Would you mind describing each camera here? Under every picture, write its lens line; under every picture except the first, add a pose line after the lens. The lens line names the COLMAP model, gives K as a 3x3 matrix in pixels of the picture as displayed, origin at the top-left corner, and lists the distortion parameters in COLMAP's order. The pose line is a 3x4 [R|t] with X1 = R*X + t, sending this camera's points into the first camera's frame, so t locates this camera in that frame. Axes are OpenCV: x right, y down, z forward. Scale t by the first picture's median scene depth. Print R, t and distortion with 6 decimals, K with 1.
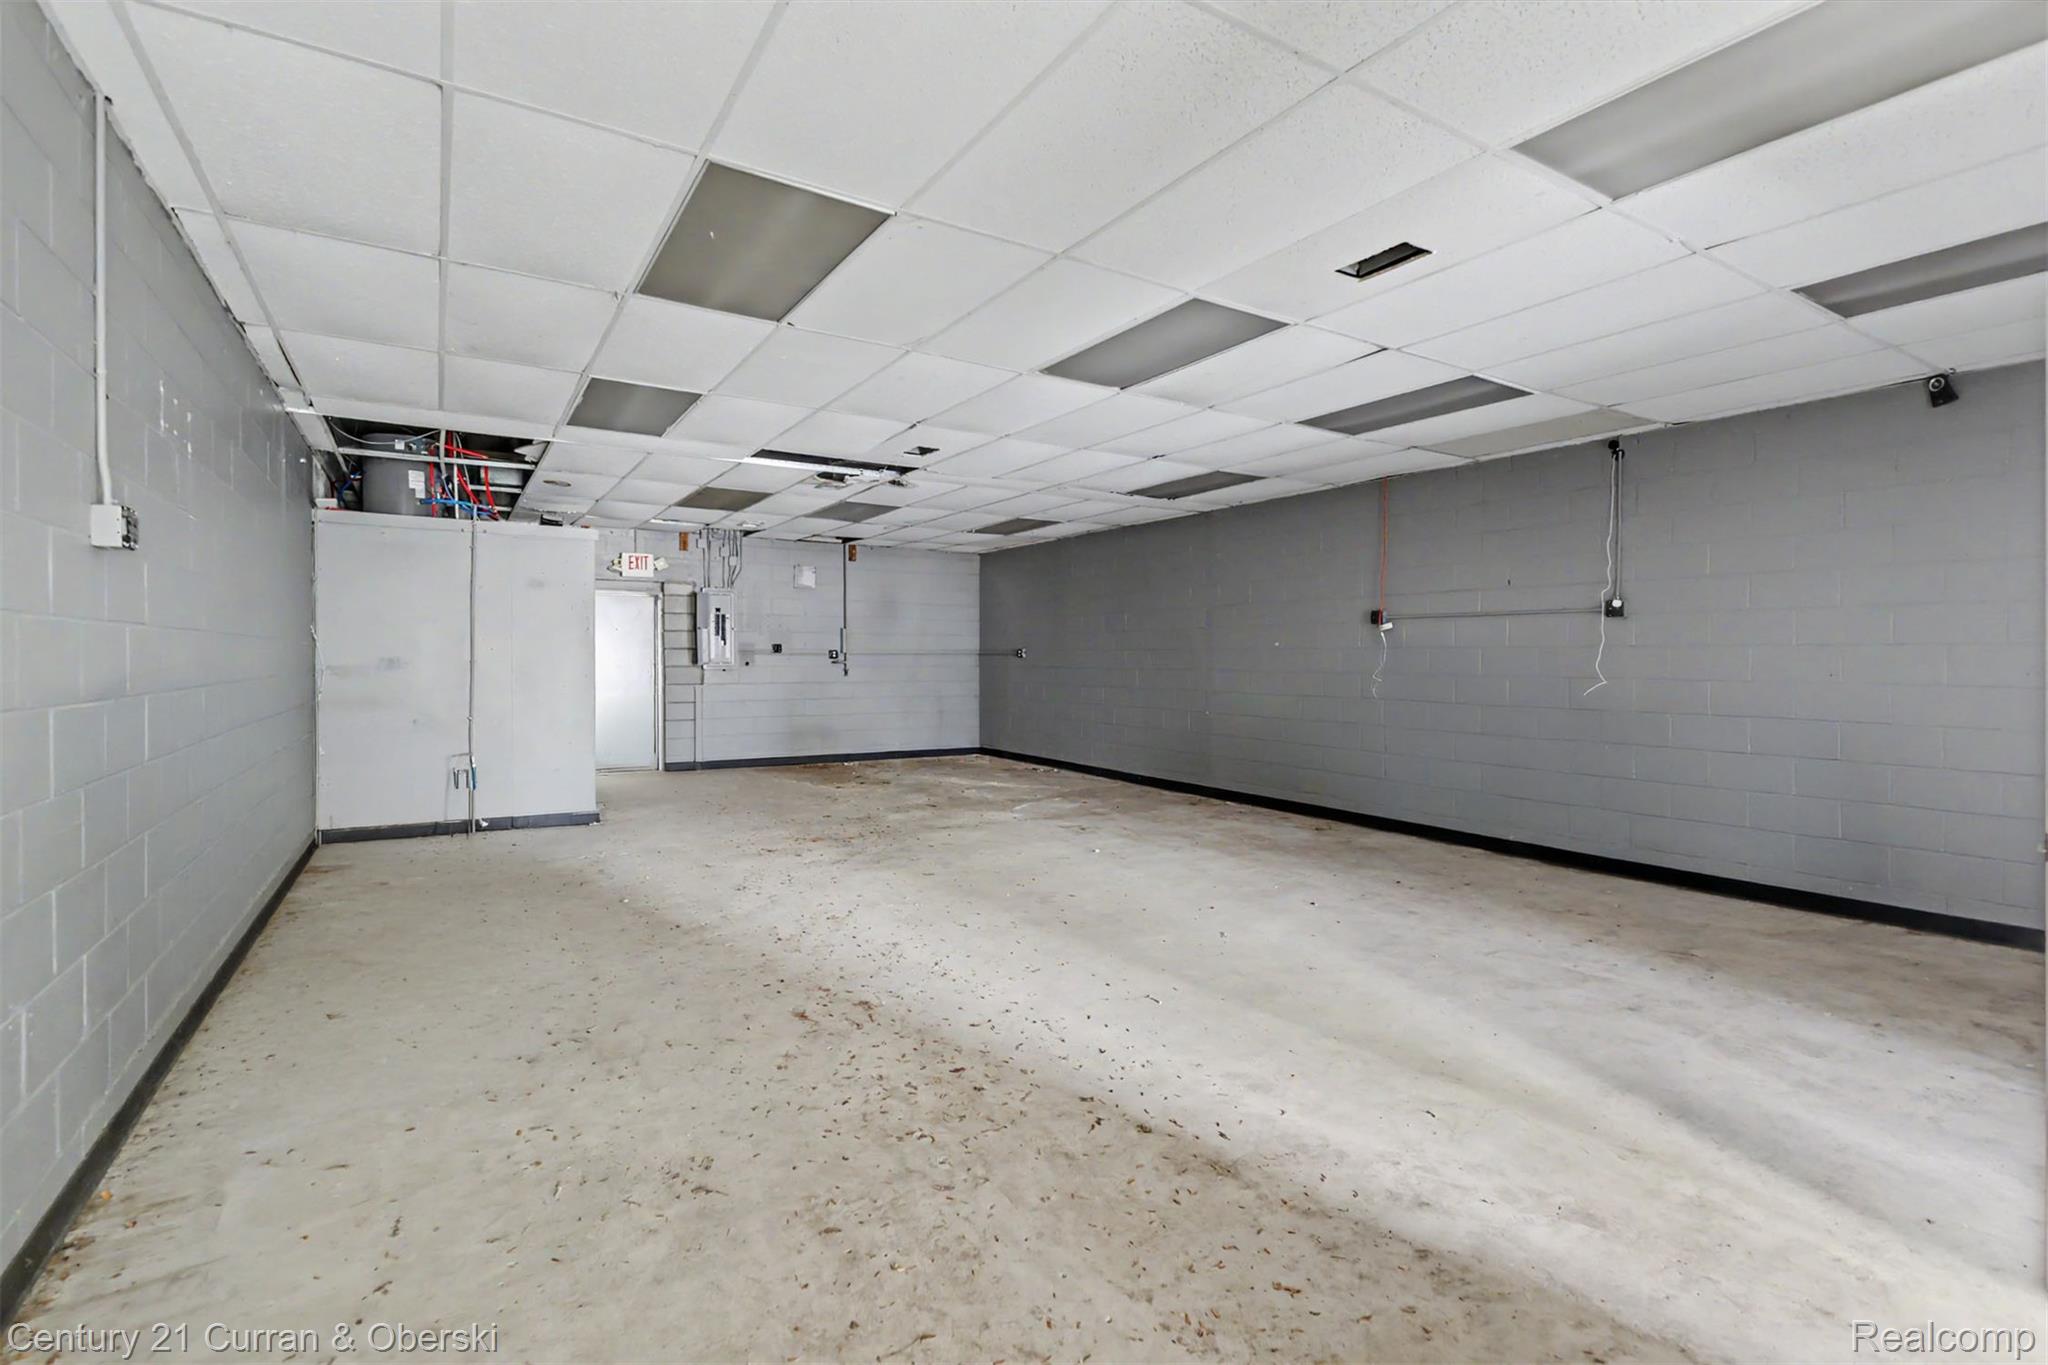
lens RADIAL K [[950.7, 0, 1027.1], [0, 950.7, 691.6], [0, 0, 1]] dist [0.002012, -0.000973]
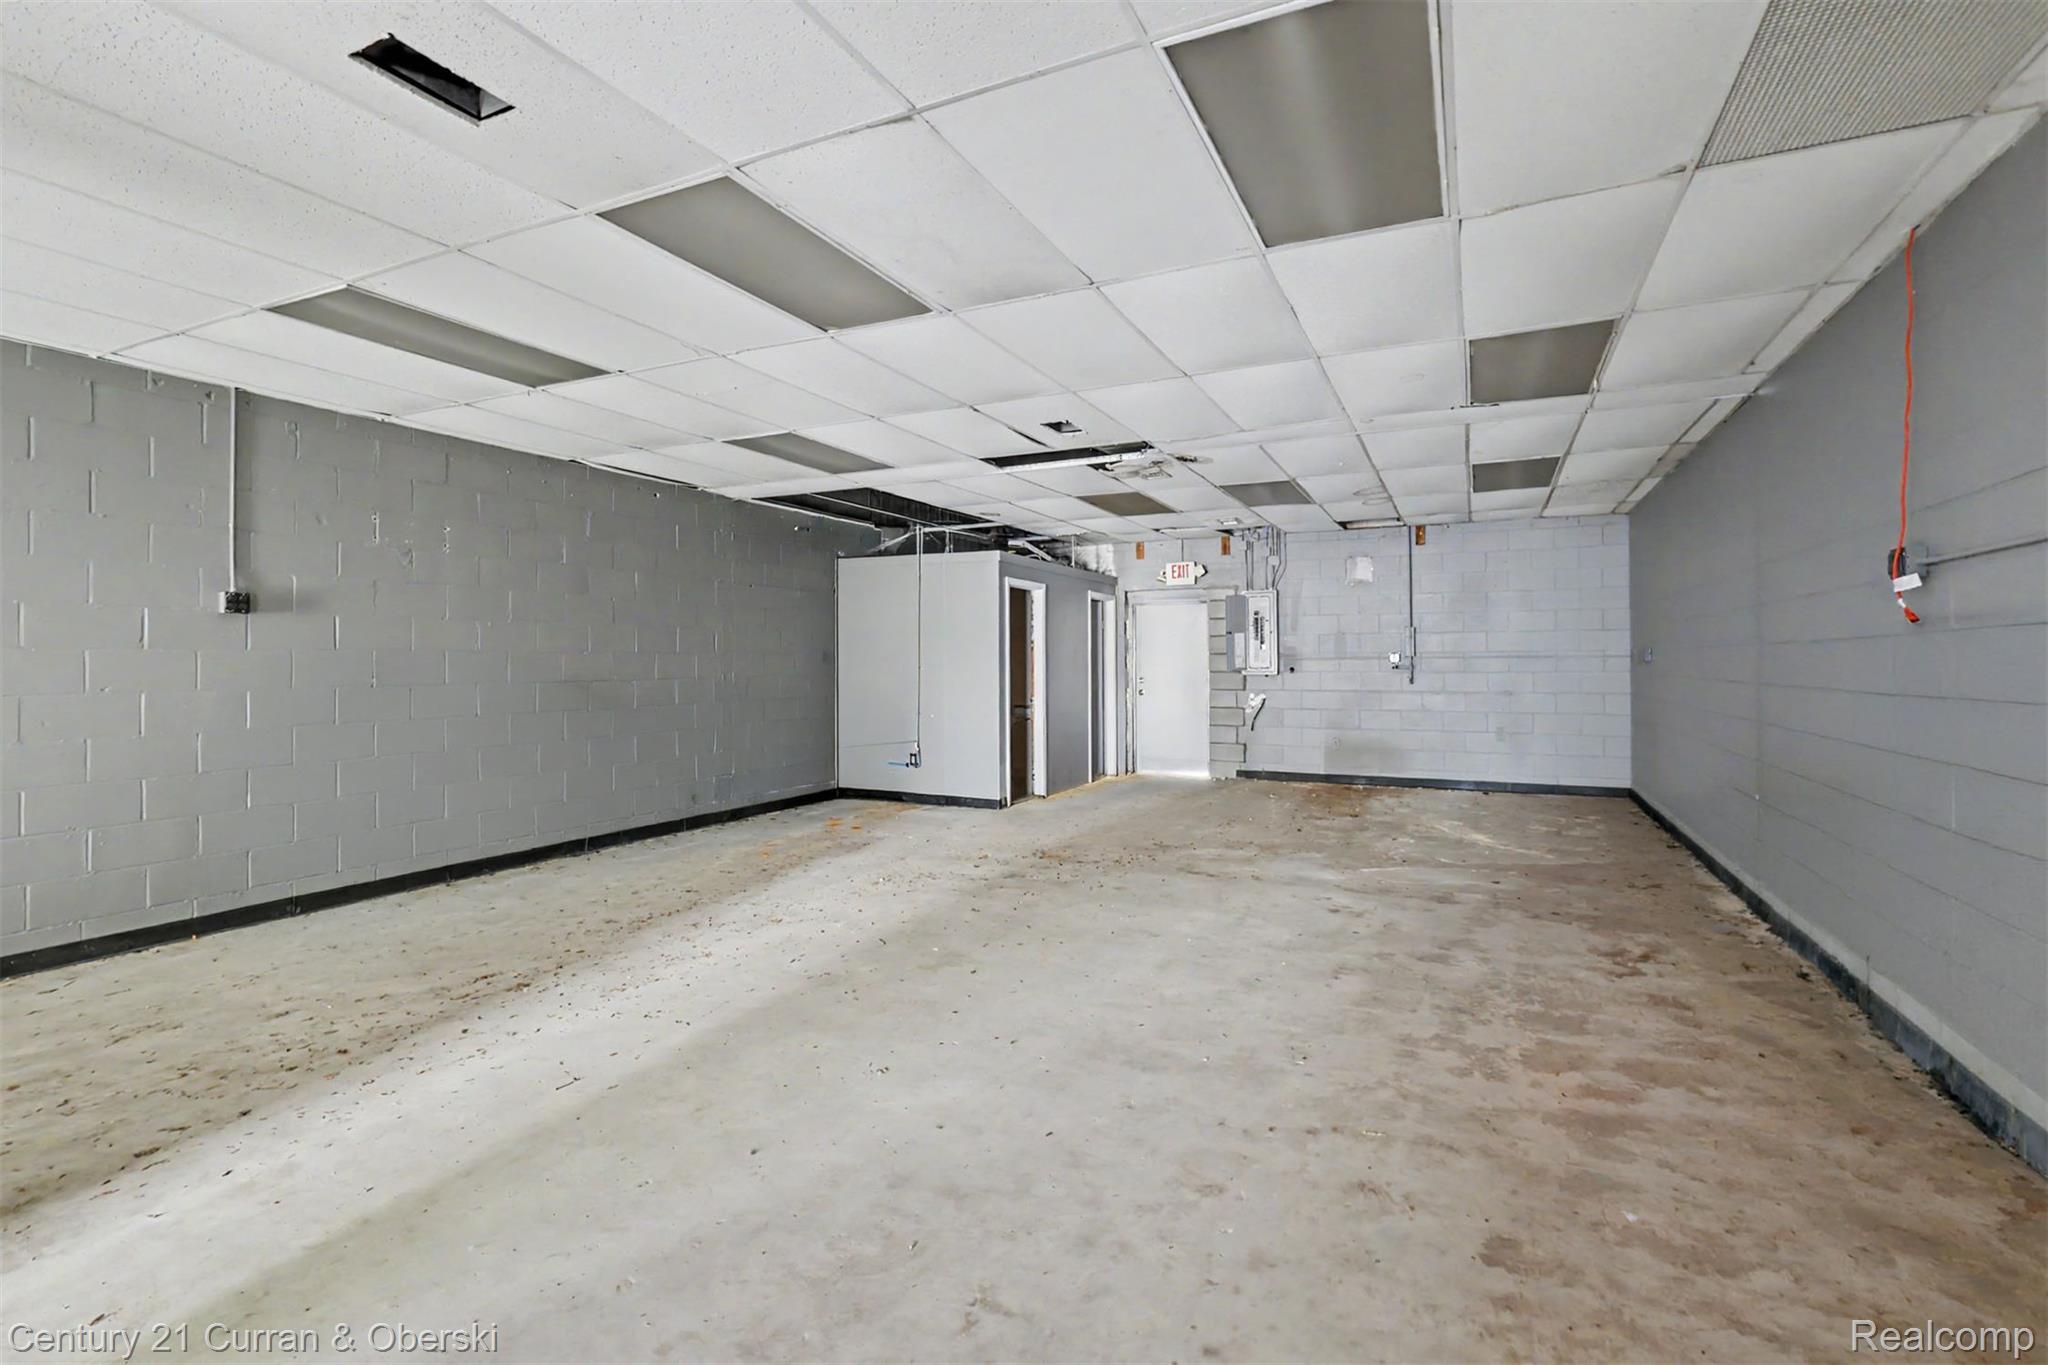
lens RADIAL K [[931.9, 0, 1024.0], [0, 931.9, 682.5], [0, 0, 1]] dist [0.003745, 0.000726]
pose [[0.534722, 0.014391, -0.844906, 0.843288], [-0.024136, 0.999707, 0.001752, -0.029116], [0.844683, 0.019456, 0.534913, 0.736415]]
